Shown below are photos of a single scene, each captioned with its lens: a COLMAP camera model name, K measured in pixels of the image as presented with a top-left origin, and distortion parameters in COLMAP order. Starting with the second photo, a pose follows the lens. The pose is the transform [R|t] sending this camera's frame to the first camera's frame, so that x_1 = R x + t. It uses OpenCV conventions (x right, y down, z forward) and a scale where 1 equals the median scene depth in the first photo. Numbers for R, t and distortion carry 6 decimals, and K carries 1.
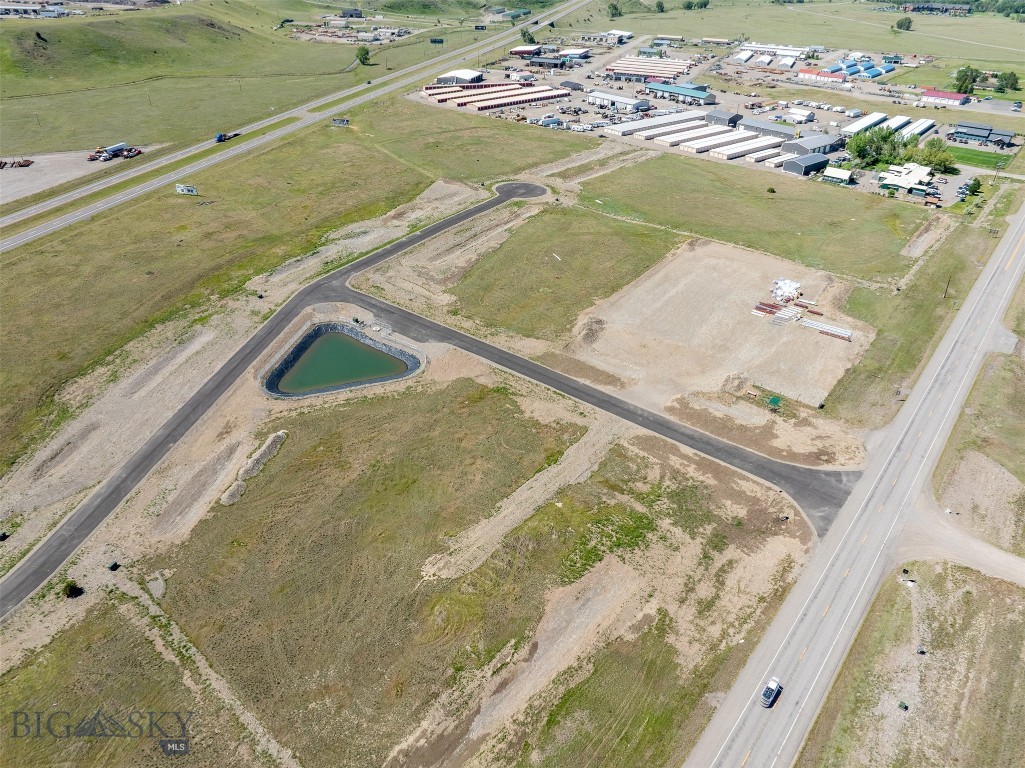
lens RADIAL K [[719.1, 0, 516.0], [0, 719.1, 379.4], [0, 0, 1]] dist [-0.035097, 0.000912]
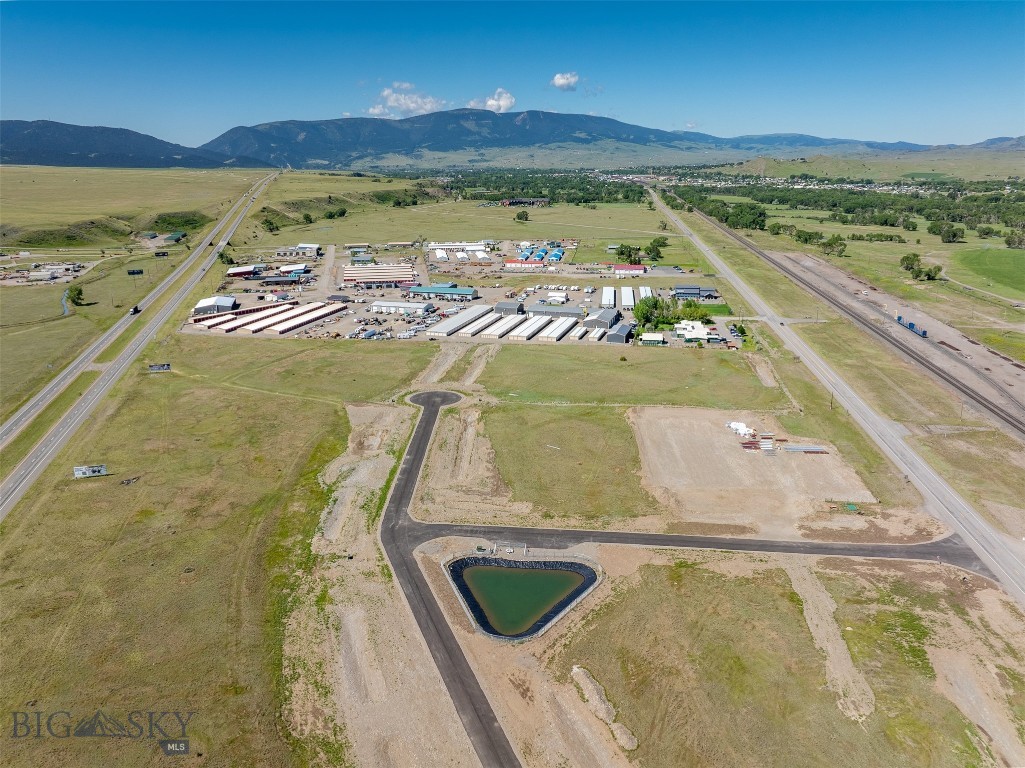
lens RADIAL K [[739.4, 0, 516.6], [0, 739.4, 385.4], [0, 0, 1]] dist [-0.037904, -0.000363]
pose [[0.853763, -0.177323, 0.489535, -0.491004], [0.293235, 0.940684, -0.170668, -0.082777], [-0.430235, 0.289259, 0.855118, 0.055415]]
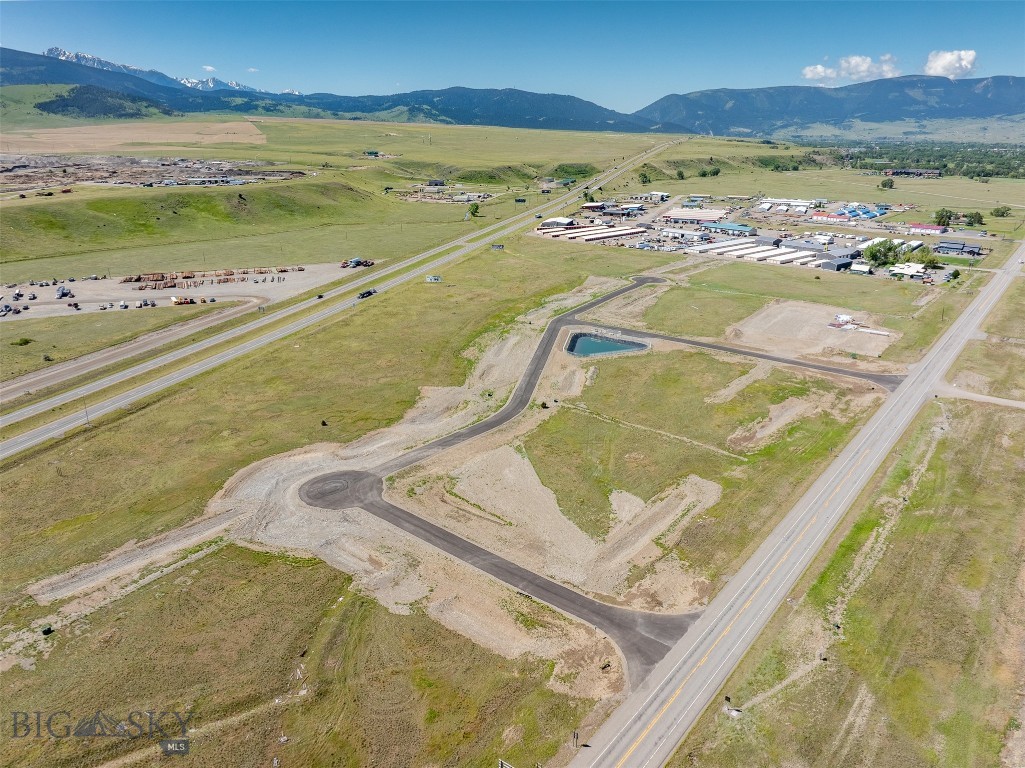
lens RADIAL K [[727.5, 0, 515.2], [0, 727.5, 383.4], [0, 0, 1]] dist [-0.037690, -0.002487]
pose [[0.999833, -0.016526, -0.007798, -0.316592], [0.014494, 0.977091, -0.212328, 0.313476], [0.011128, 0.212180, 0.977167, -0.511027]]
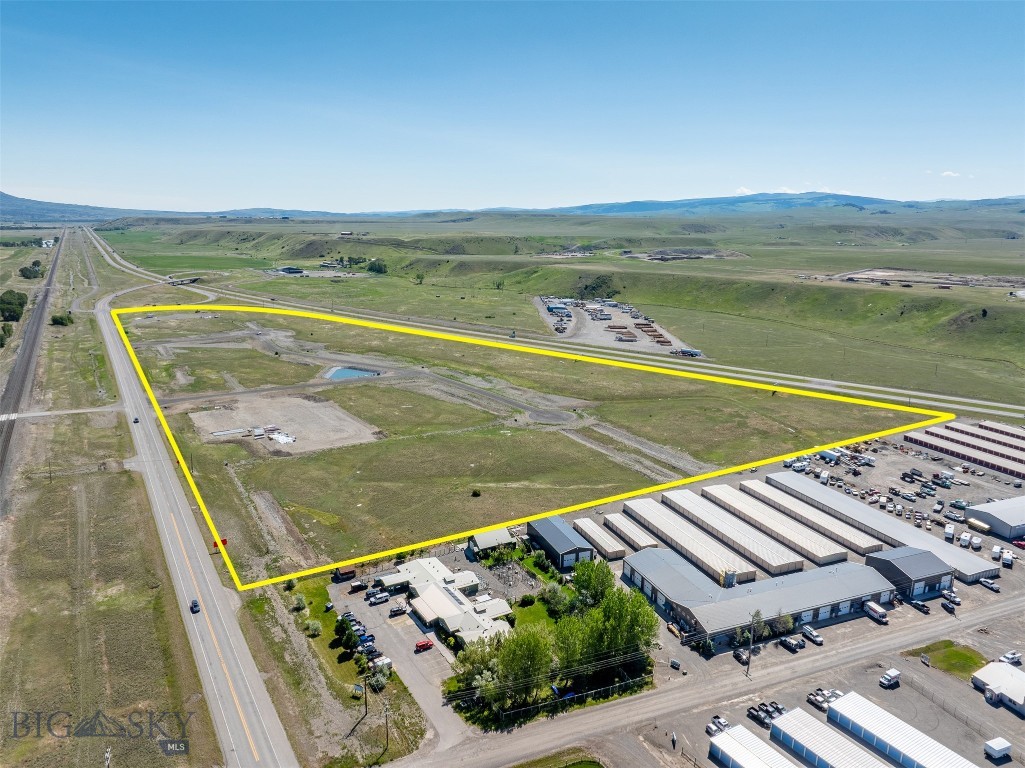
lens RADIAL K [[719.1, 0, 516.0], [0, 719.1, 379.4], [0, 0, 1]] dist [-0.035097, 0.000912]
pose [[-0.339605, 0.187286, -0.921733, 1.323075], [-0.512236, 0.785072, 0.348247, -0.833857], [0.788849, 0.590411, -0.170680, 1.353867]]
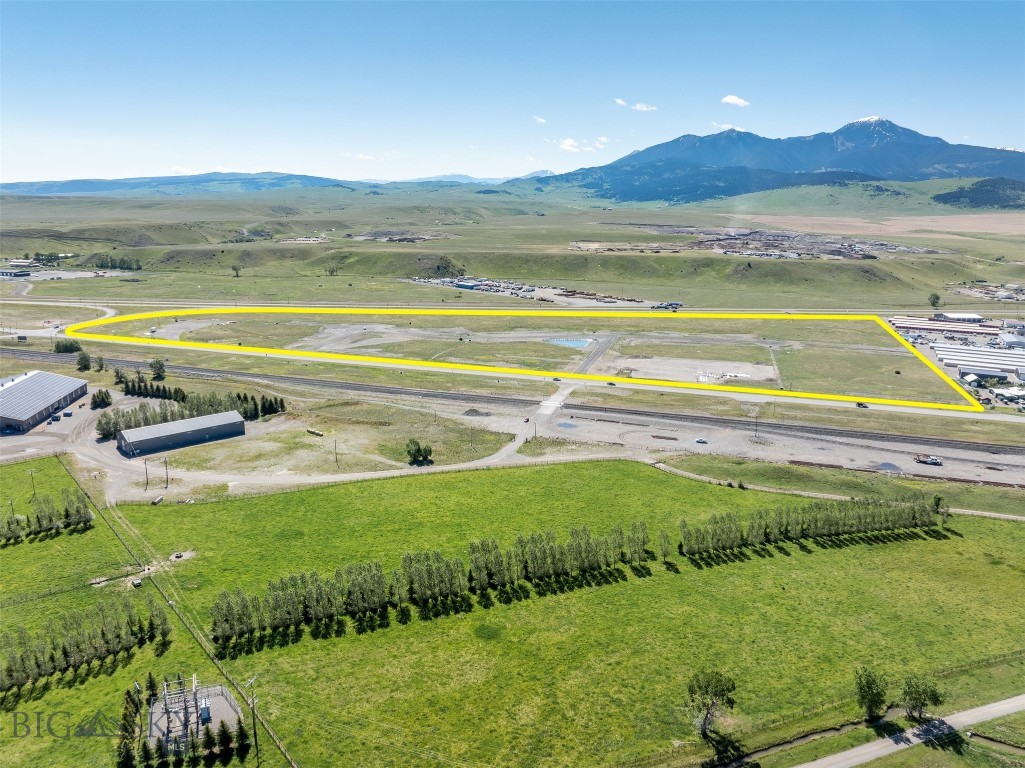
lens RADIAL K [[719.1, 0, 516.0], [0, 719.1, 379.4], [0, 0, 1]] dist [-0.035097, 0.000912]
pose [[0.387534, 0.208353, -0.898001, 1.664468], [-0.495343, 0.868611, -0.012232, 0.187659], [0.777465, 0.449559, 0.439823, -0.294312]]
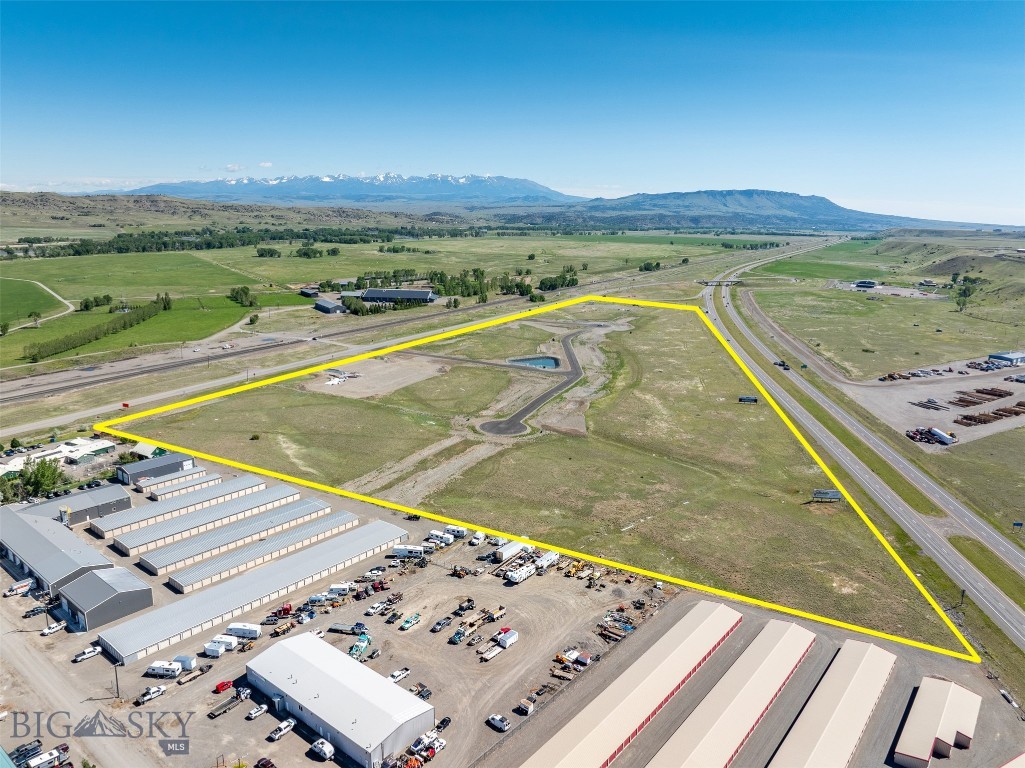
lens RADIAL K [[719.1, 0, 516.0], [0, 719.1, 379.4], [0, 0, 1]] dist [-0.035097, 0.000912]
pose [[-0.984306, 0.003854, -0.176427, 0.217964], [-0.121546, 0.710005, 0.693628, -1.300284], [0.127937, 0.704187, -0.698393, 2.072710]]
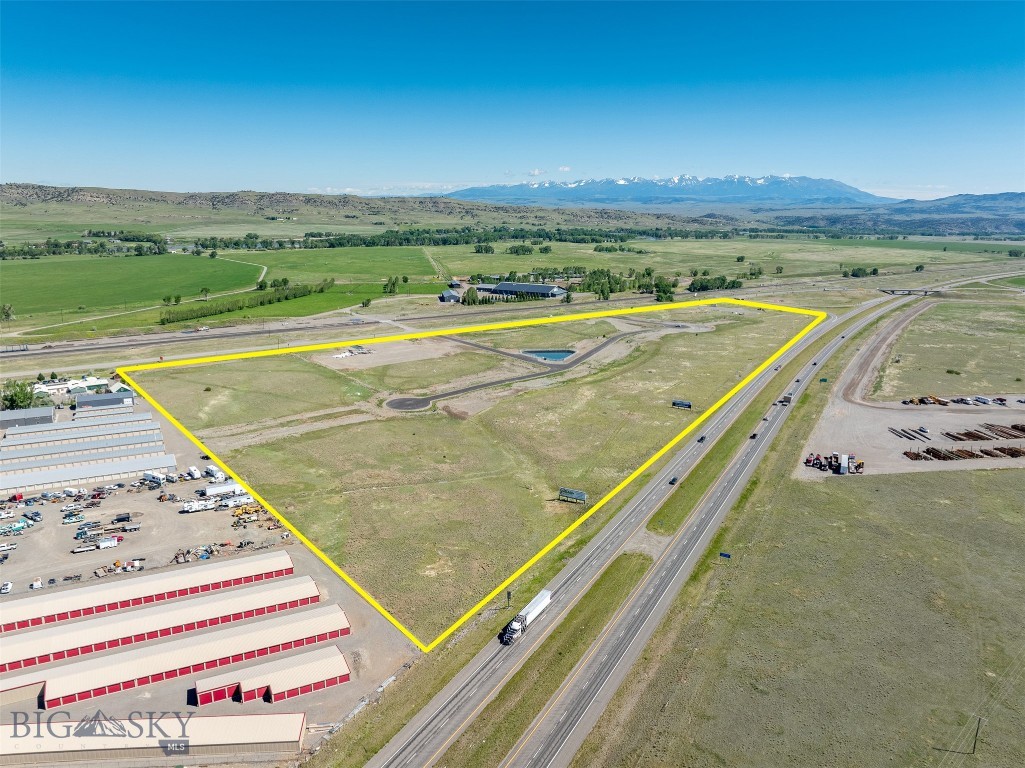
lens RADIAL K [[719.1, 0, 516.0], [0, 719.1, 379.4], [0, 0, 1]] dist [-0.035097, 0.000912]
pose [[-0.974884, -0.082841, 0.206733, -0.489648], [0.087665, 0.710576, 0.698138, -1.327208], [-0.204733, 0.698727, -0.685467, 2.106569]]
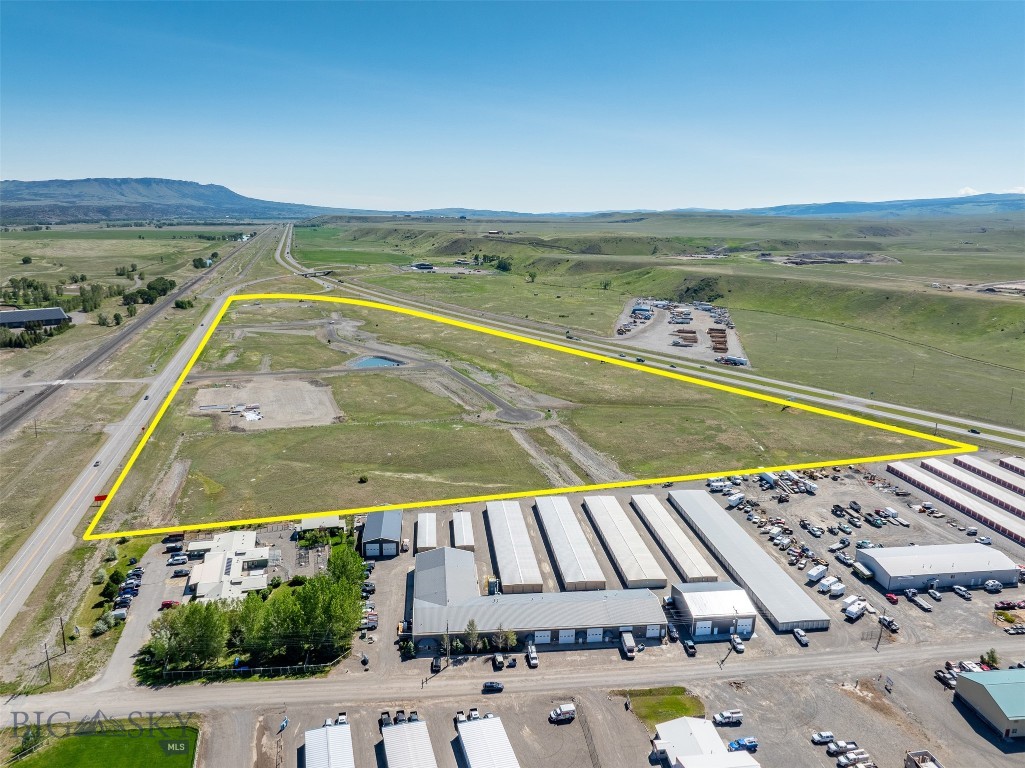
lens RADIAL K [[719.1, 0, 516.0], [0, 719.1, 379.4], [0, 0, 1]] dist [-0.035097, 0.000912]
pose [[-0.568140, 0.159337, -0.807359, 1.132475], [-0.455503, 0.756192, 0.469777, -1.029020], [0.685371, 0.634654, -0.357045, 1.664031]]
